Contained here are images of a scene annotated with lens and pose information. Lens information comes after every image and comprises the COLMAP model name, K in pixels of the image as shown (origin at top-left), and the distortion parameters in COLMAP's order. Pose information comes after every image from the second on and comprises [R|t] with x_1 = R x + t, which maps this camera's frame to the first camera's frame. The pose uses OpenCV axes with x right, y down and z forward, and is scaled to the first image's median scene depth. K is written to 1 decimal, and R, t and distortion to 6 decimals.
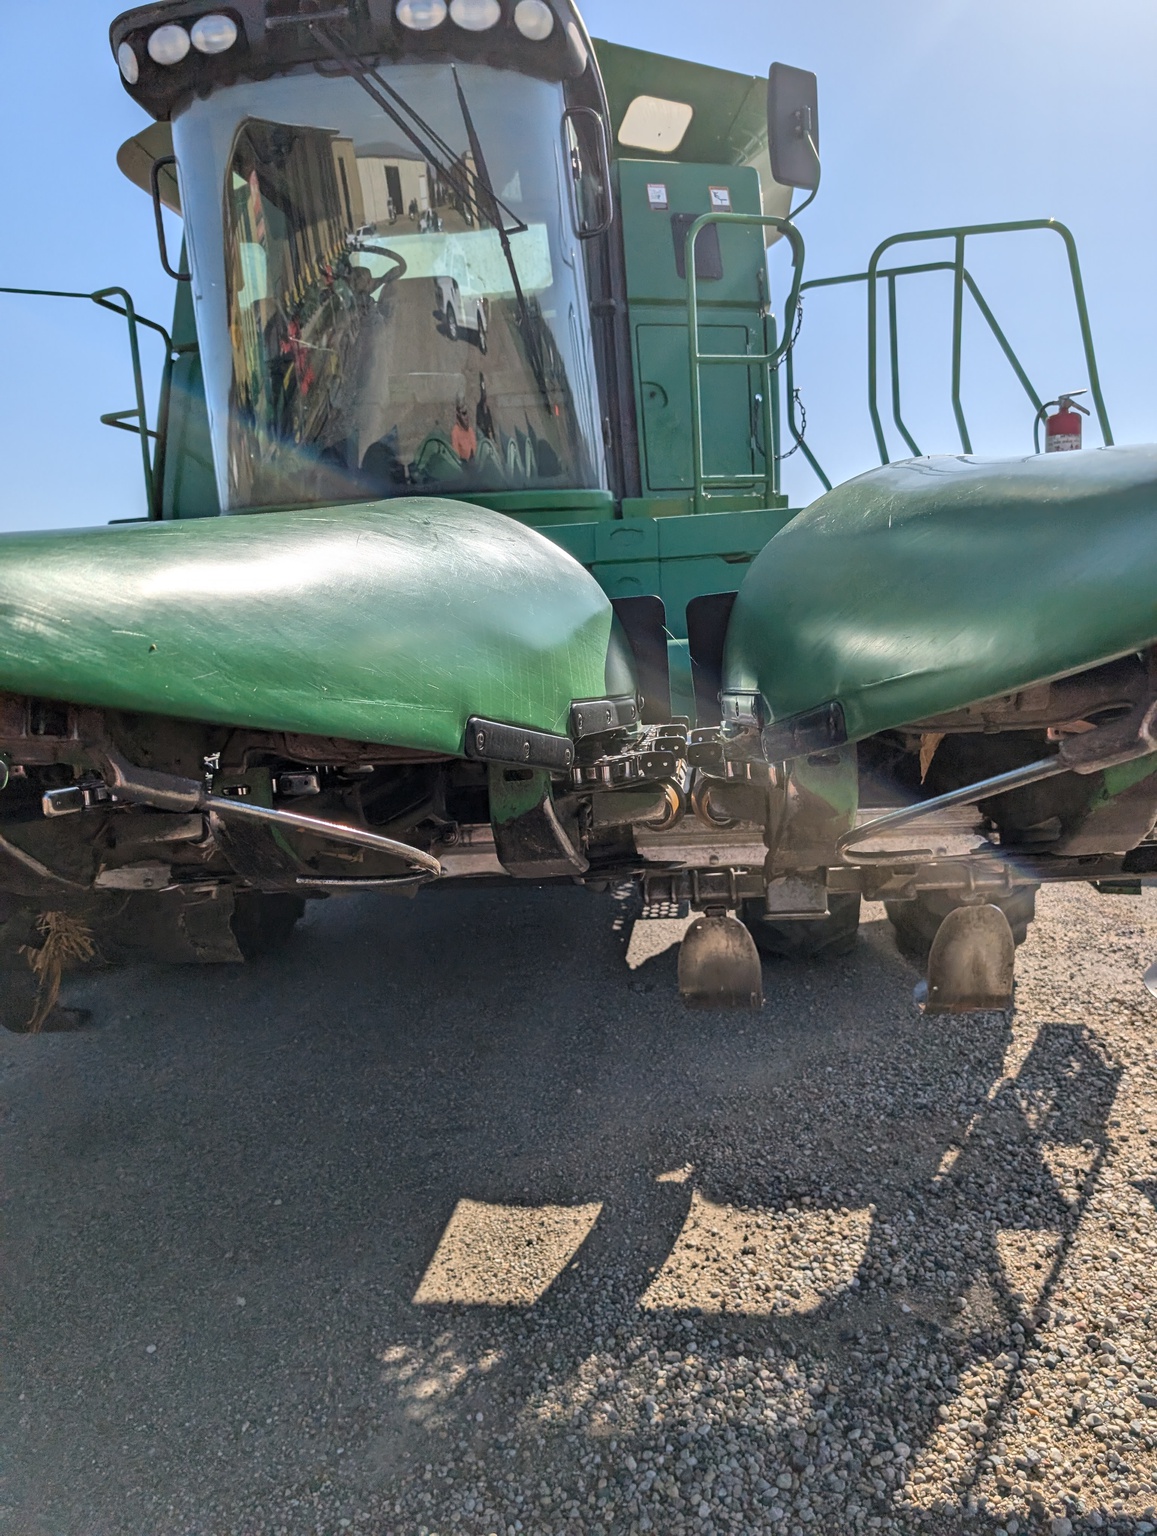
lens RADIAL K [[1106.8, 0, 572.8], [0, 1106.8, 770.2], [0, 0, 1]] dist [0.007281, -0.004735]
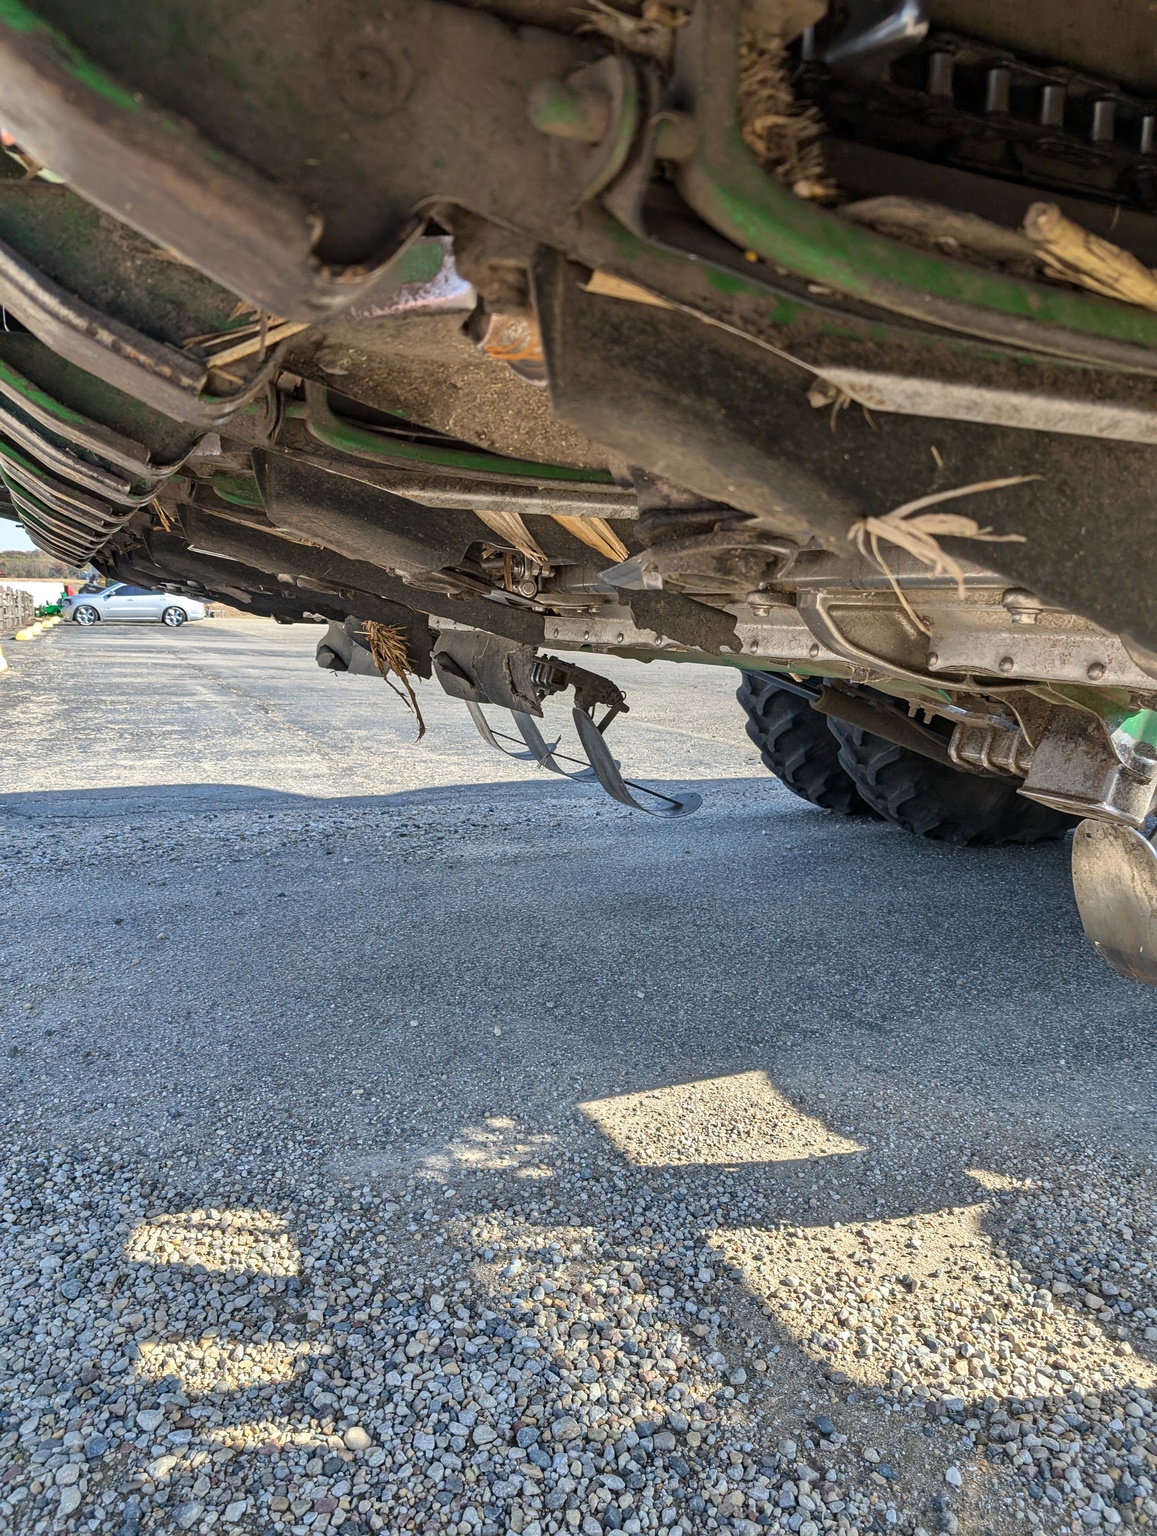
lens RADIAL K [[1106.8, 0, 572.8], [0, 1106.8, 770.2], [0, 0, 1]] dist [0.007281, -0.004735]
pose [[0.519198, 0.201260, -0.830619, 0.579153], [-0.150452, 0.978223, 0.142982, 0.073363], [0.841307, 0.050732, 0.538171, 0.488891]]
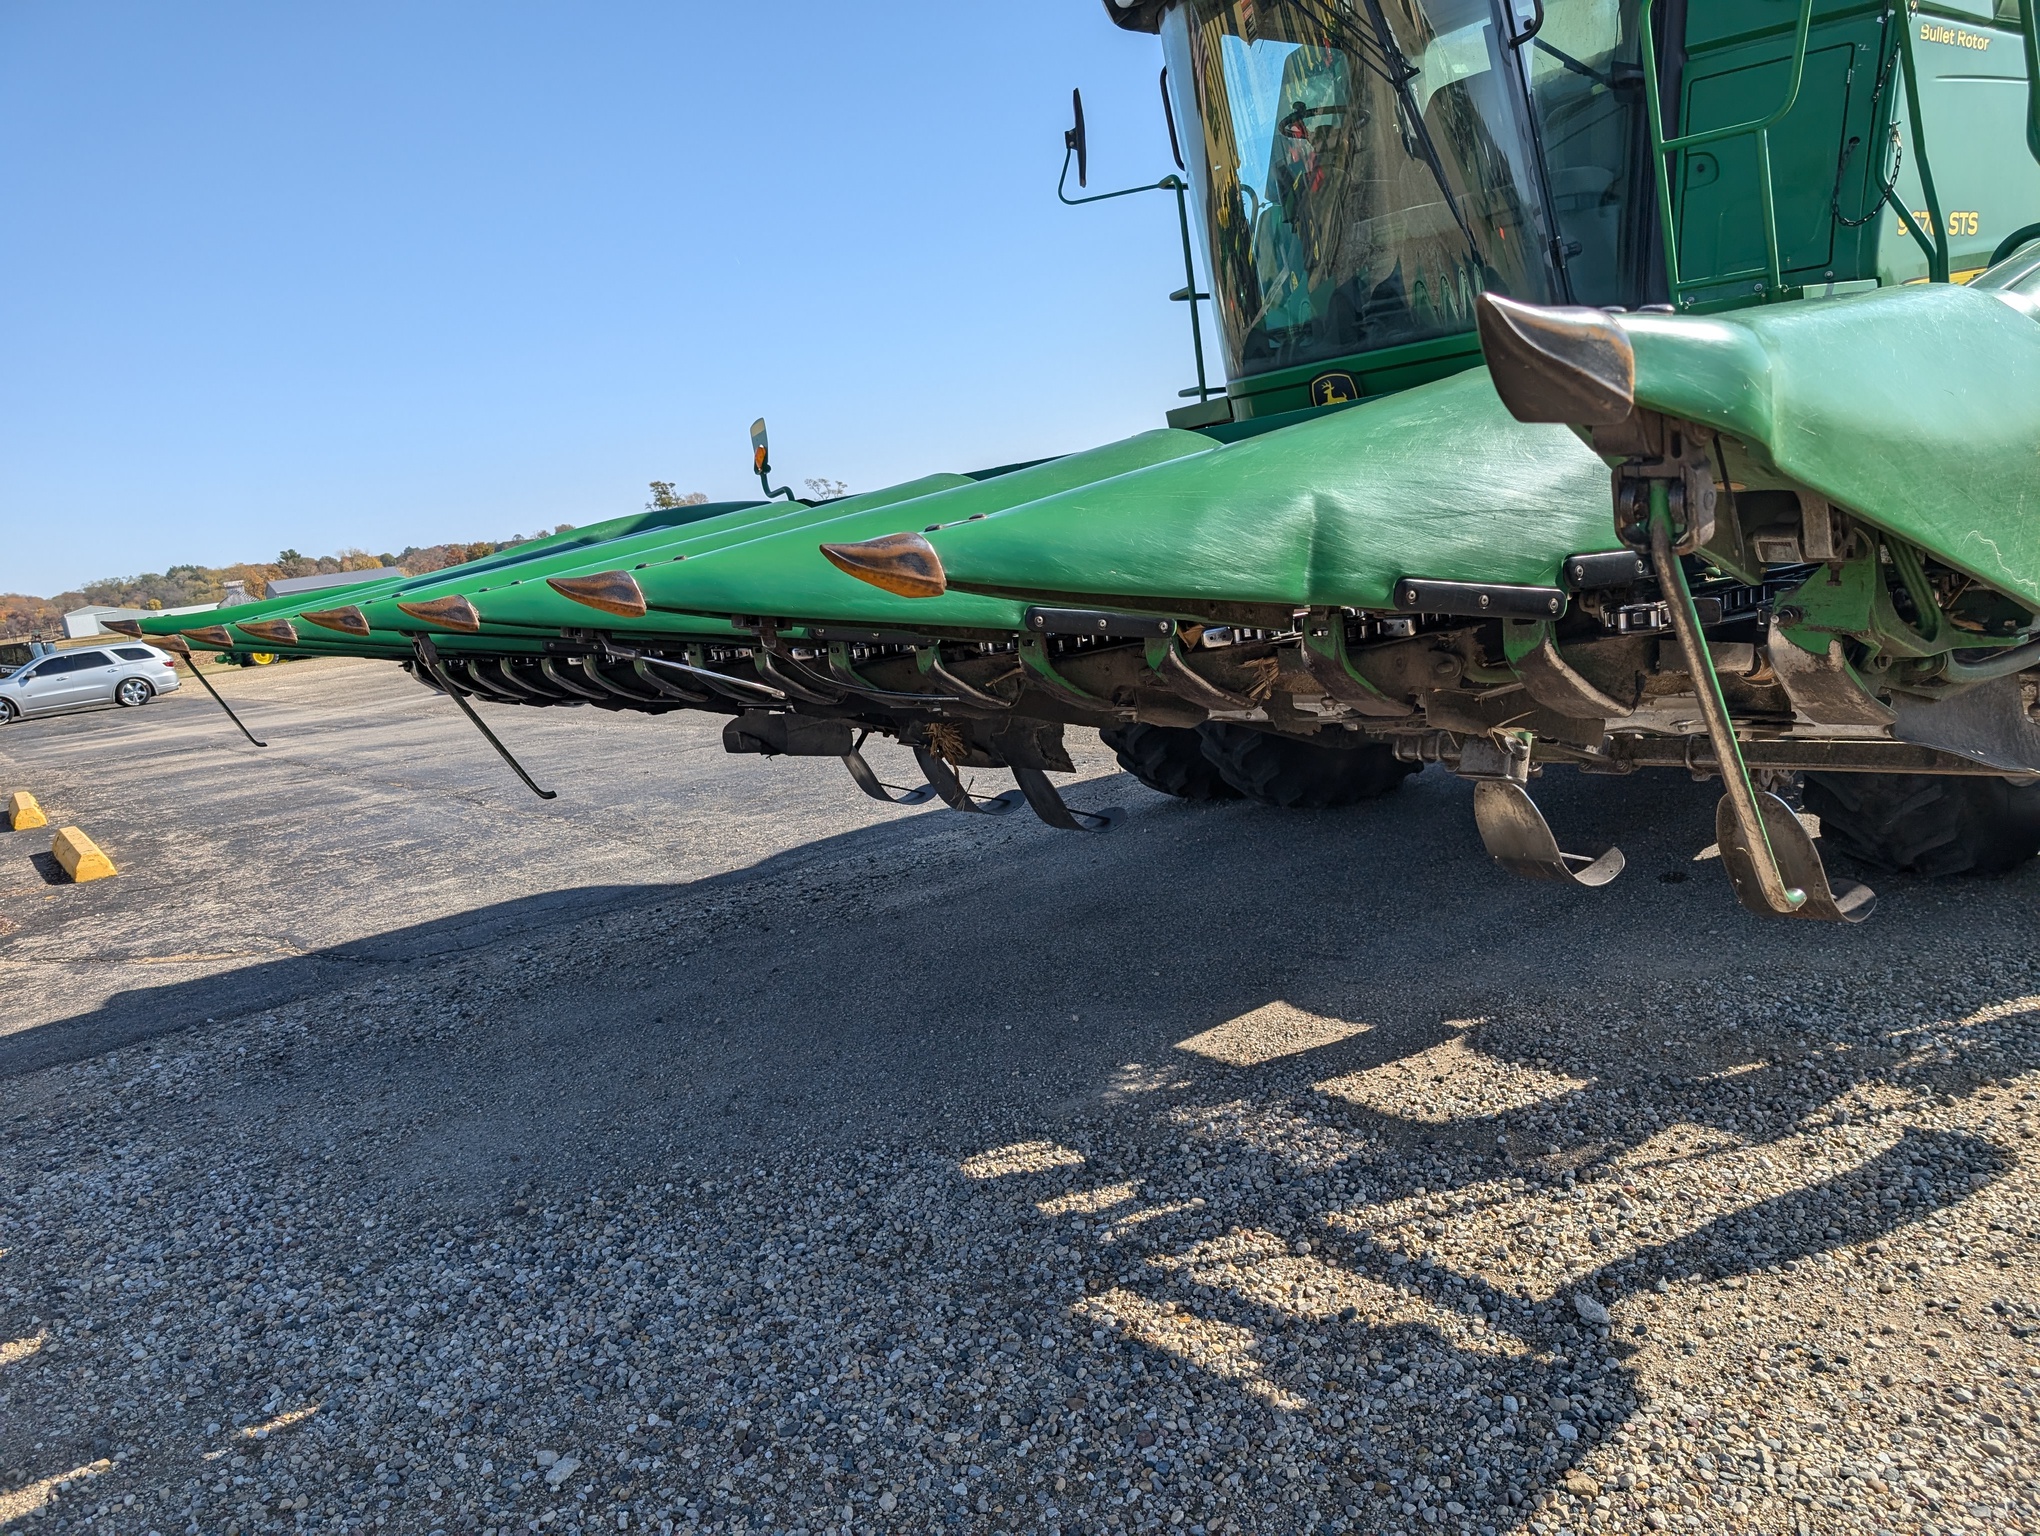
lens RADIAL K [[1469.9, 0, 1020.0], [0, 1469.9, 768.0], [0, 0, 1]] dist [0.007281, -0.004735]
pose [[0.714635, 0.087303, -0.694028, 0.898149], [-0.001419, 0.992360, 0.123370, -0.051664], [0.699496, -0.087180, 0.709299, -0.309114]]
